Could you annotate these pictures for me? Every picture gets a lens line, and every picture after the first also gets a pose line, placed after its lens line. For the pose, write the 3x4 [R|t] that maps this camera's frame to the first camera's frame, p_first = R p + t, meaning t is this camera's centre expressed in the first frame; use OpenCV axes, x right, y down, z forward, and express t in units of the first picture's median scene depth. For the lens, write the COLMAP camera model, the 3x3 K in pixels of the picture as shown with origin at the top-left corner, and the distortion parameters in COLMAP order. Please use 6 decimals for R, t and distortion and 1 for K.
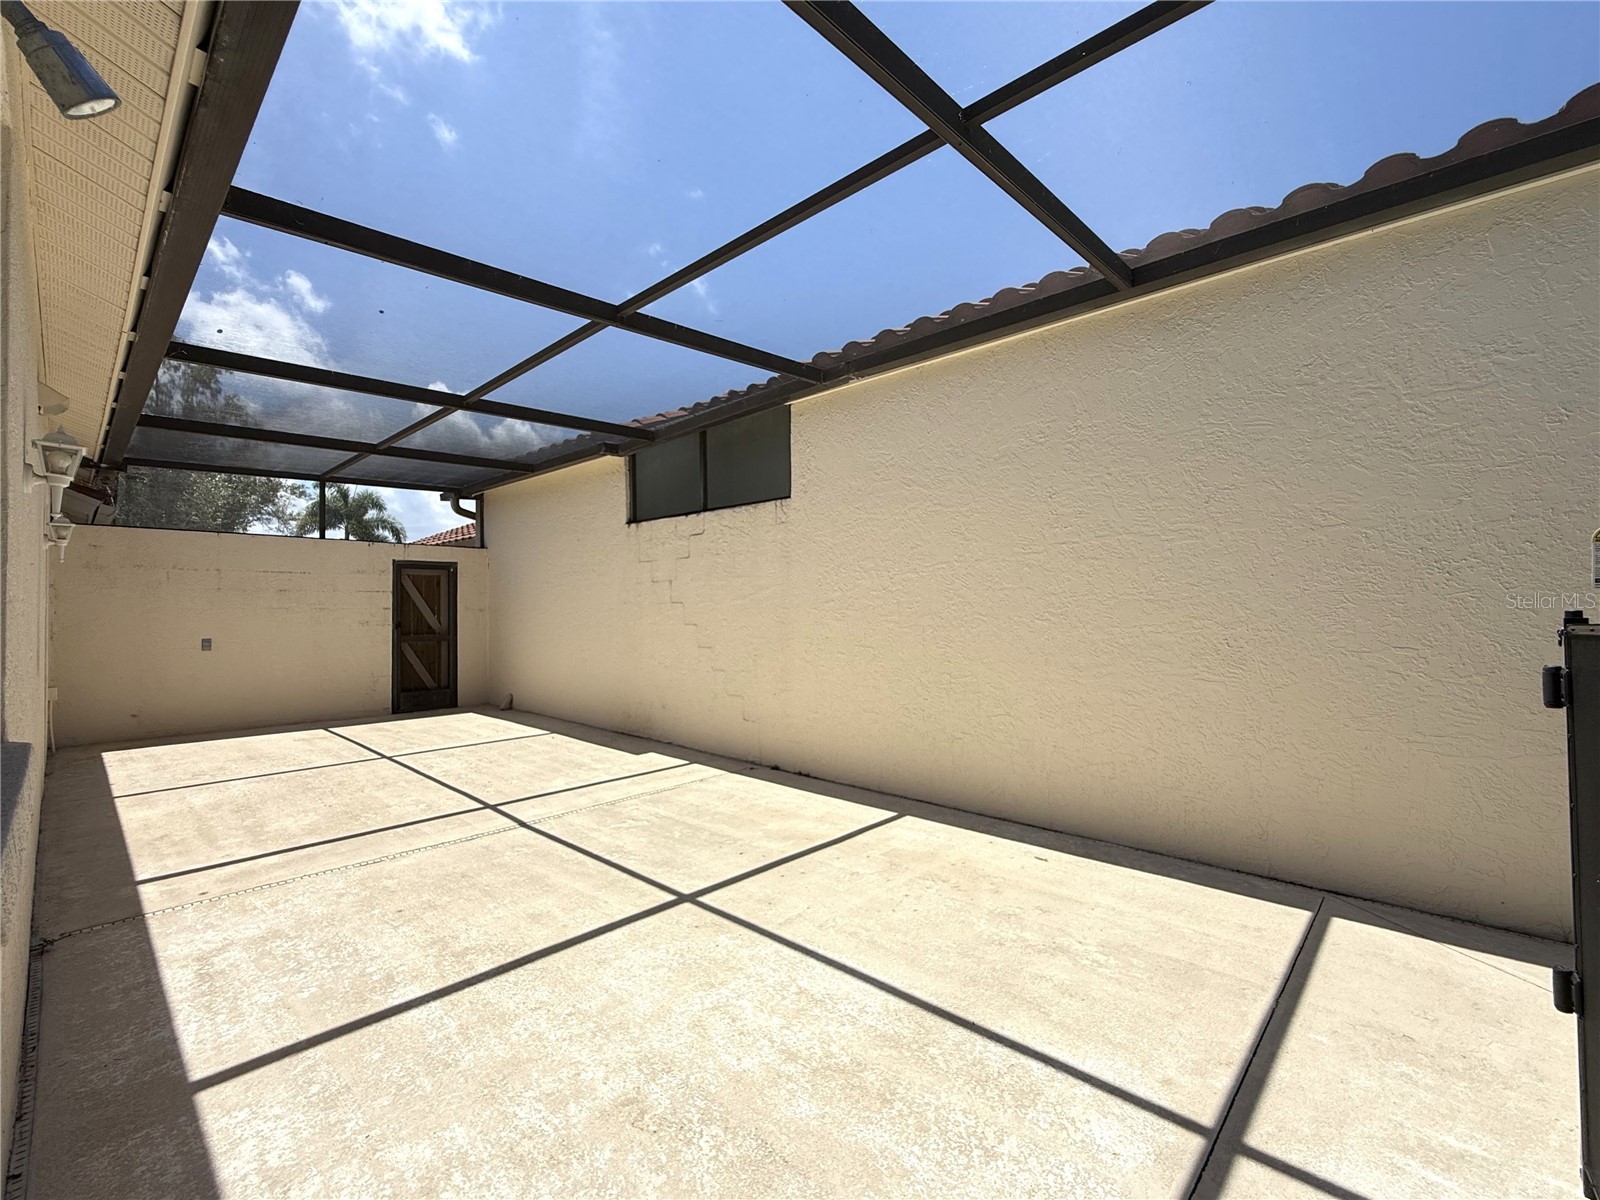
lens RADIAL K [[685.4, 0, 799.6], [0, 685.4, 601.8], [0, 0, 1]] dist [-0.000938, -0.000173]
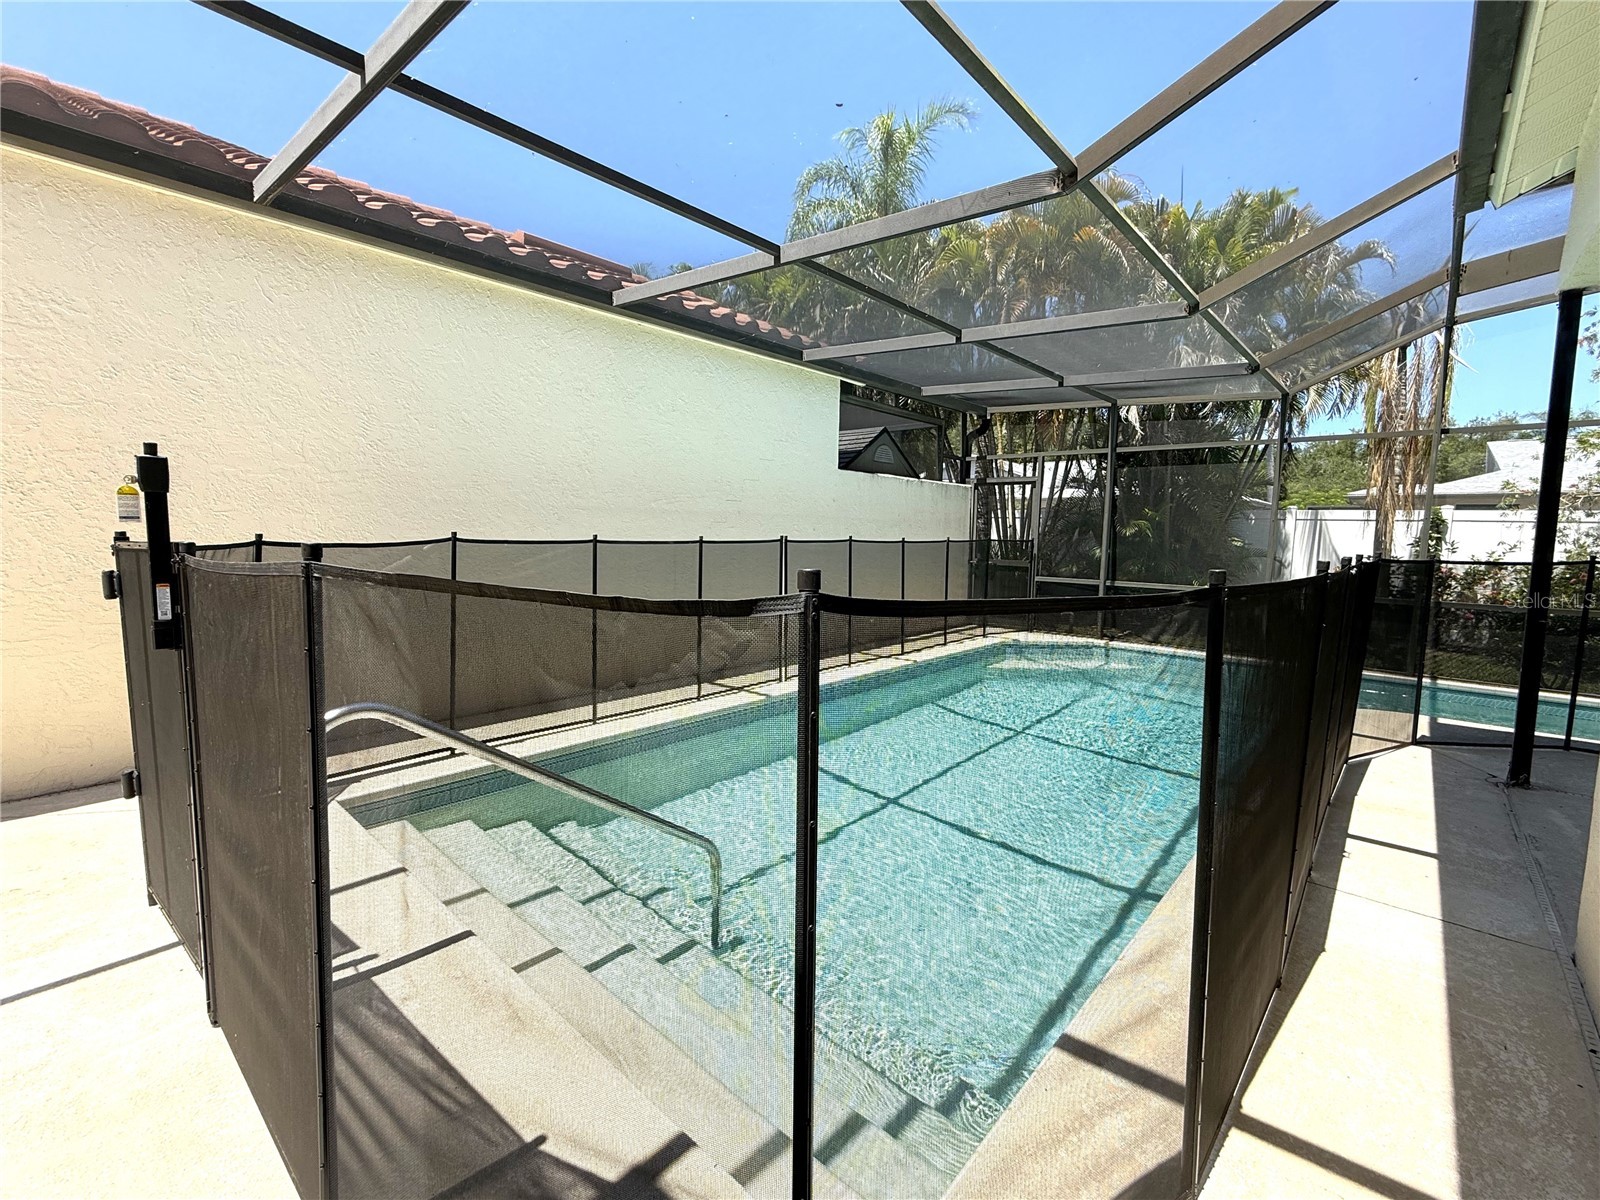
lens RADIAL K [[690.5, 0, 800.8], [0, 690.5, 599.3], [0, 0, 1]] dist [0.001204, 0.000324]
pose [[-0.027314, -0.095891, 0.995017, -0.383865], [-0.028917, 0.995048, 0.095100, -0.025167], [-0.999209, -0.026176, -0.029951, -0.404914]]
